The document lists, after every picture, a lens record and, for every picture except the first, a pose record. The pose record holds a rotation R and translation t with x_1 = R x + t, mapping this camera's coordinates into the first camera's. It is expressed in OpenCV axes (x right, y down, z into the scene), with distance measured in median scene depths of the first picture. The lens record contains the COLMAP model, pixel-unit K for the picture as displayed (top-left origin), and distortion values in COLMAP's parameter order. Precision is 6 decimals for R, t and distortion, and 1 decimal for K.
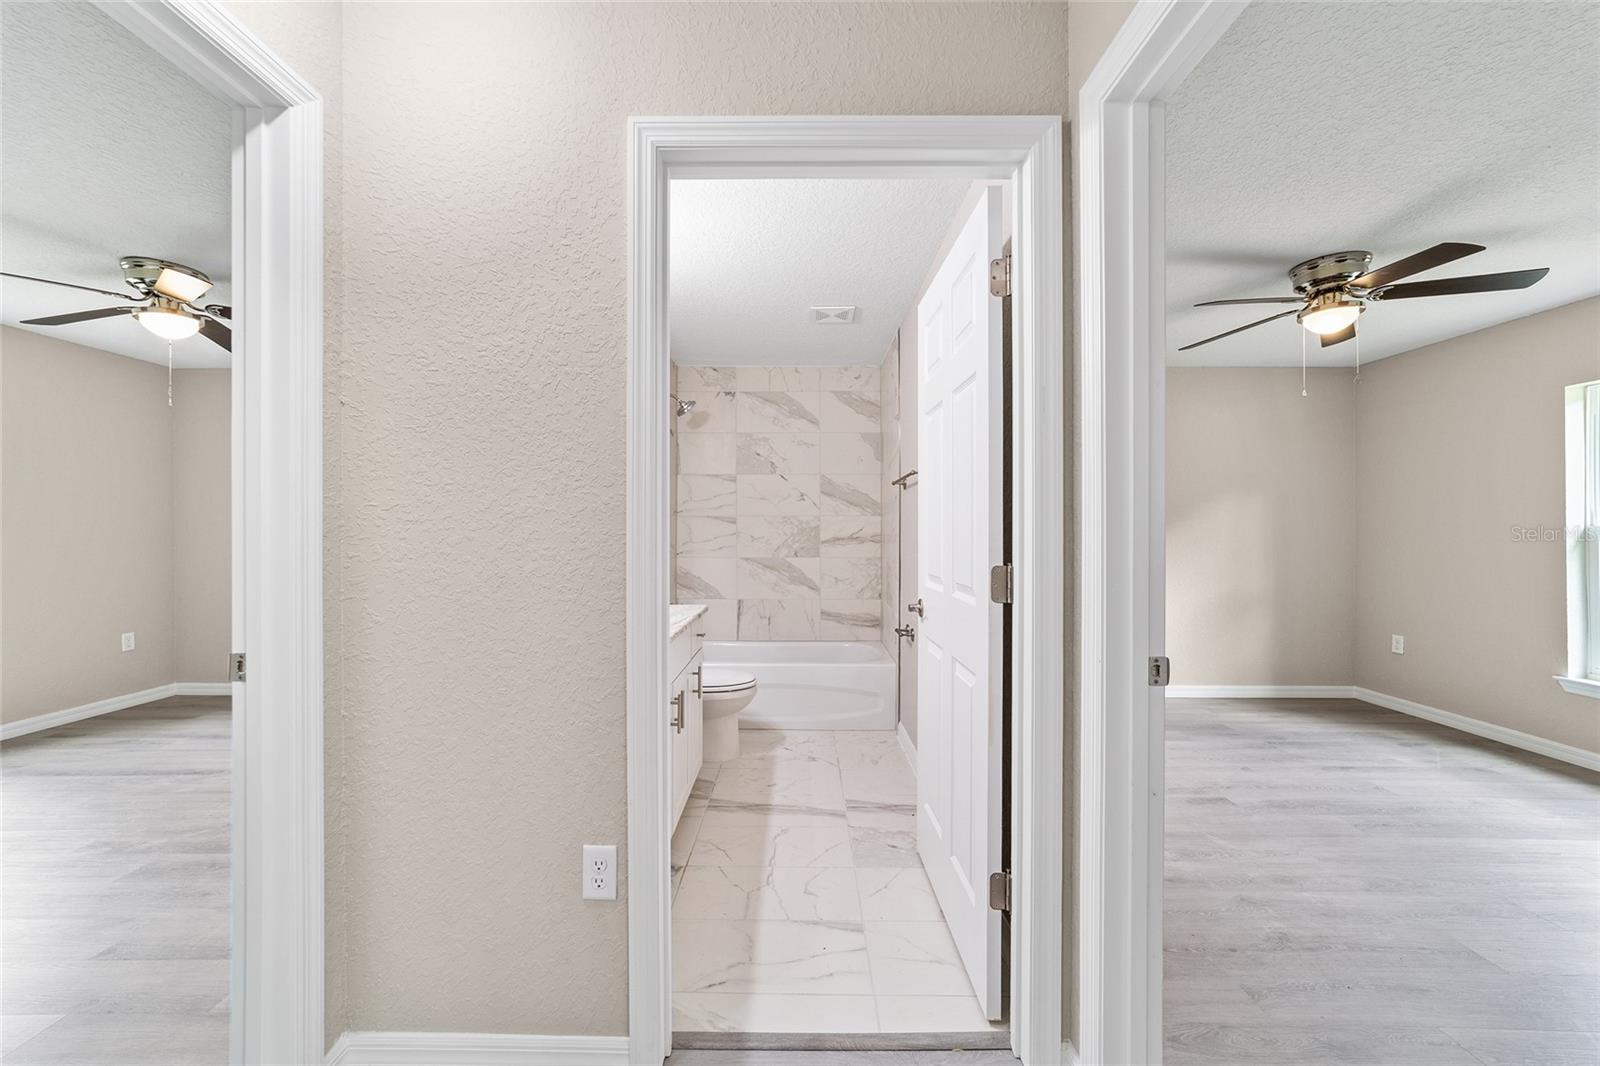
lens RADIAL K [[615.6, 0, 792.2], [0, 615.6, 527.3], [0, 0, 1]] dist [-0.017751, 0.008802]
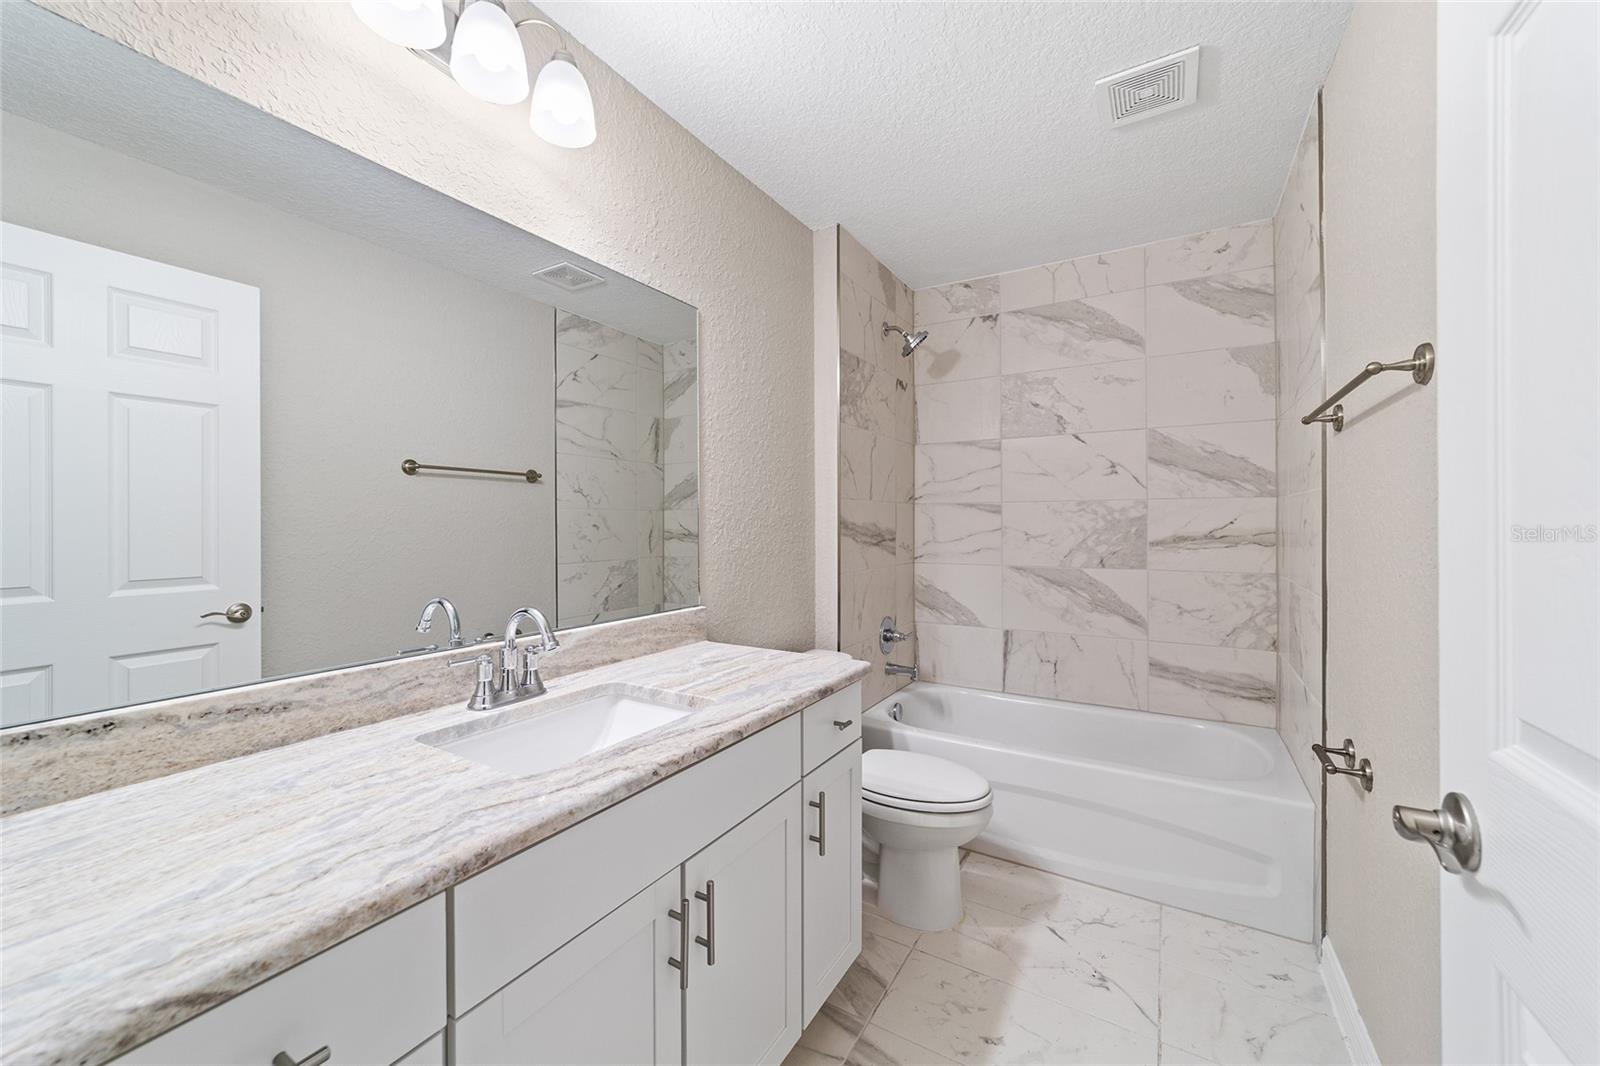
lens RADIAL K [[615.6, 0, 796.9], [0, 615.6, 523.0], [0, 0, 1]] dist [-0.017751, 0.008802]
pose [[0.863321, -0.004182, -0.504639, 0.051779], [0.004159, 0.999991, -0.001172, 0.003601], [0.504639, -0.001087, 0.863330, 0.325971]]
